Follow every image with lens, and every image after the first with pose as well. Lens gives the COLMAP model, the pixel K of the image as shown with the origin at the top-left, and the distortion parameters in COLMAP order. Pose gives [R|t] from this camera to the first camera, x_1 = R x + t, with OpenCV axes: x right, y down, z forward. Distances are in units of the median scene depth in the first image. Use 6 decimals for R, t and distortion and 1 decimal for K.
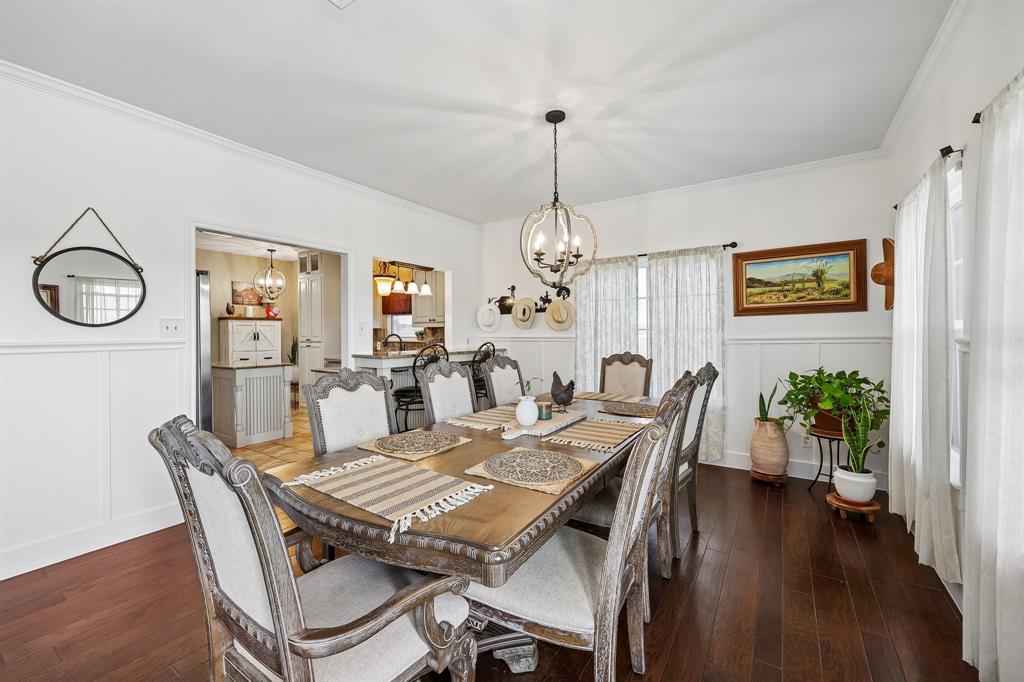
lens RADIAL K [[415.1, 0, 516.8], [0, 415.1, 336.4], [0, 0, 1]] dist [0.000704, 0.000313]
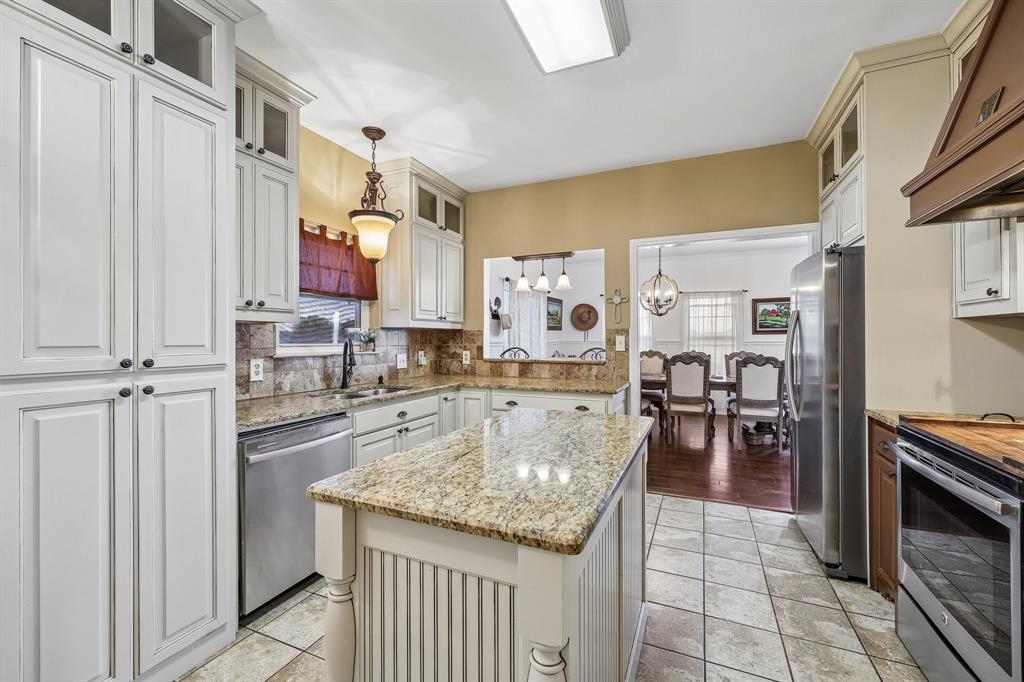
lens RADIAL K [[415.1, 0, 516.4], [0, 415.1, 338.9], [0, 0, 1]] dist [0.000704, 0.000313]
pose [[-0.159049, 0.006390, 0.987250, -1.184947], [0.010184, 0.999936, -0.004831, -0.002216], [-0.987218, 0.009286, -0.159104, 1.329324]]
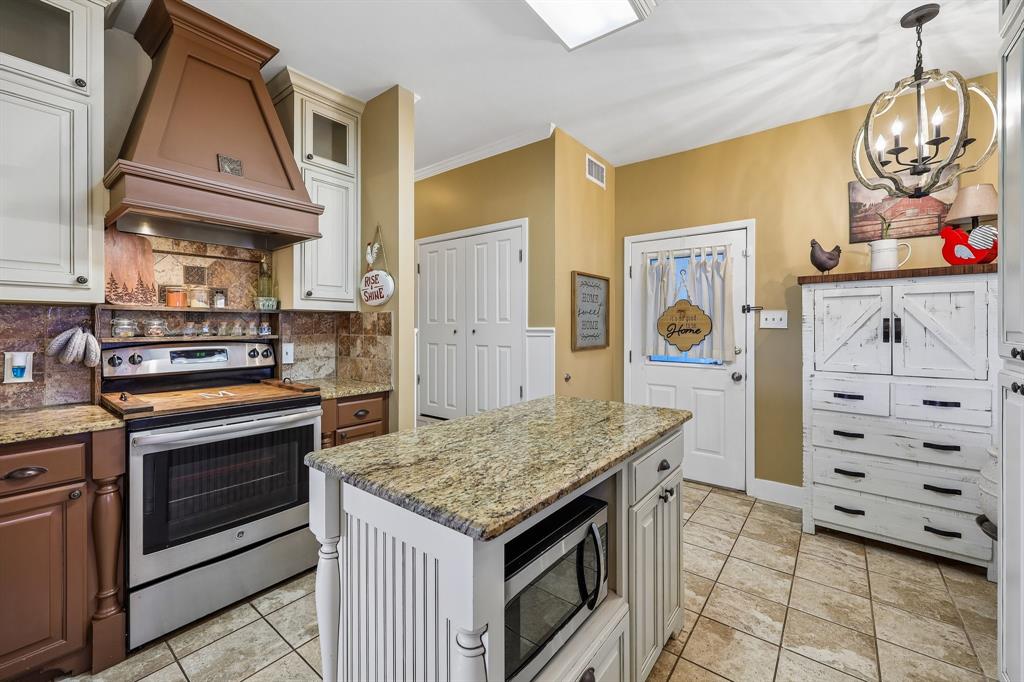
lens RADIAL K [[415.1, 0, 511.8], [0, 415.1, 327.6], [0, 0, 1]] dist [0.000704, 0.000313]
pose [[-0.087397, 0.005452, -0.996159, -0.492872], [-0.006999, 0.999957, 0.006087, -0.003481], [0.996149, 0.007504, -0.087355, 1.262411]]
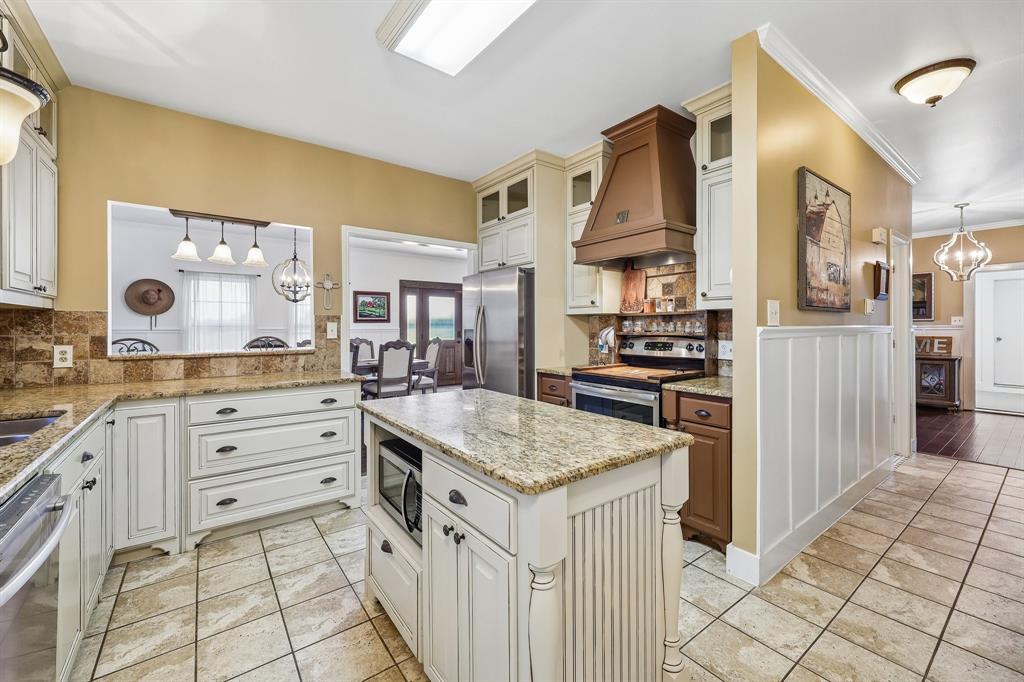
lens RADIAL K [[415.1, 0, 510.3], [0, 415.1, 329.1], [0, 0, 1]] dist [0.000704, 0.000313]
pose [[-0.937456, 0.005382, 0.348063, -0.994758], [0.009813, 0.999892, 0.010968, -0.003335], [-0.347966, 0.013697, -0.937407, 1.620968]]
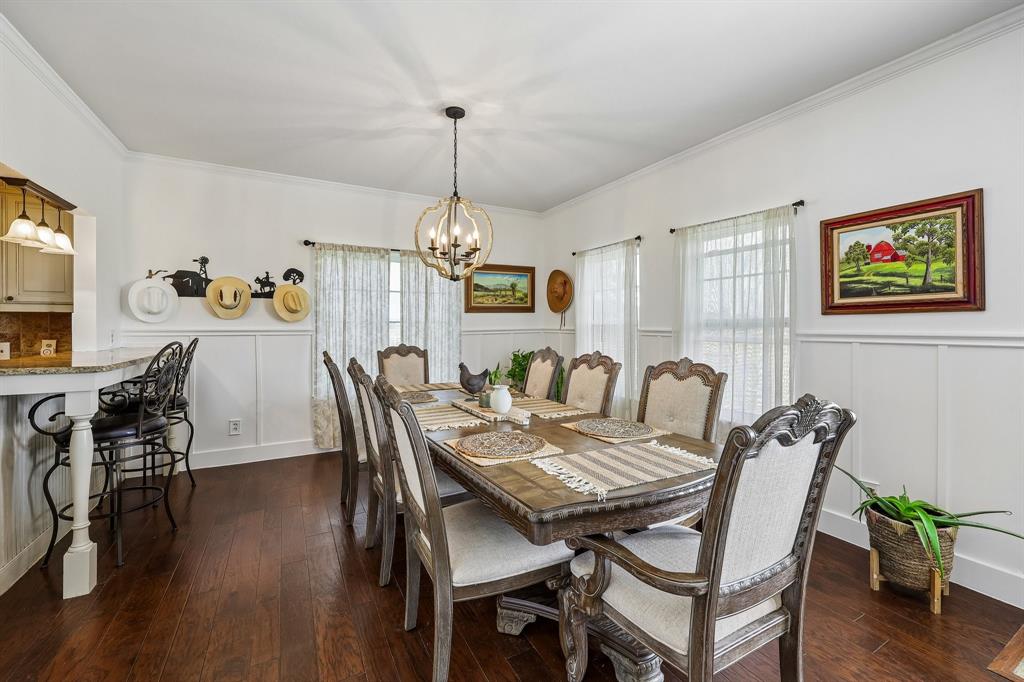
lens RADIAL K [[415.1, 0, 514.0], [0, 415.1, 326.5], [0, 0, 1]] dist [0.000704, 0.000313]
pose [[0.476197, 0.003889, 0.879330, -0.478691], [0.003045, 0.999977, -0.006072, 0.001608], [-0.879334, 0.005569, 0.476174, 0.255448]]
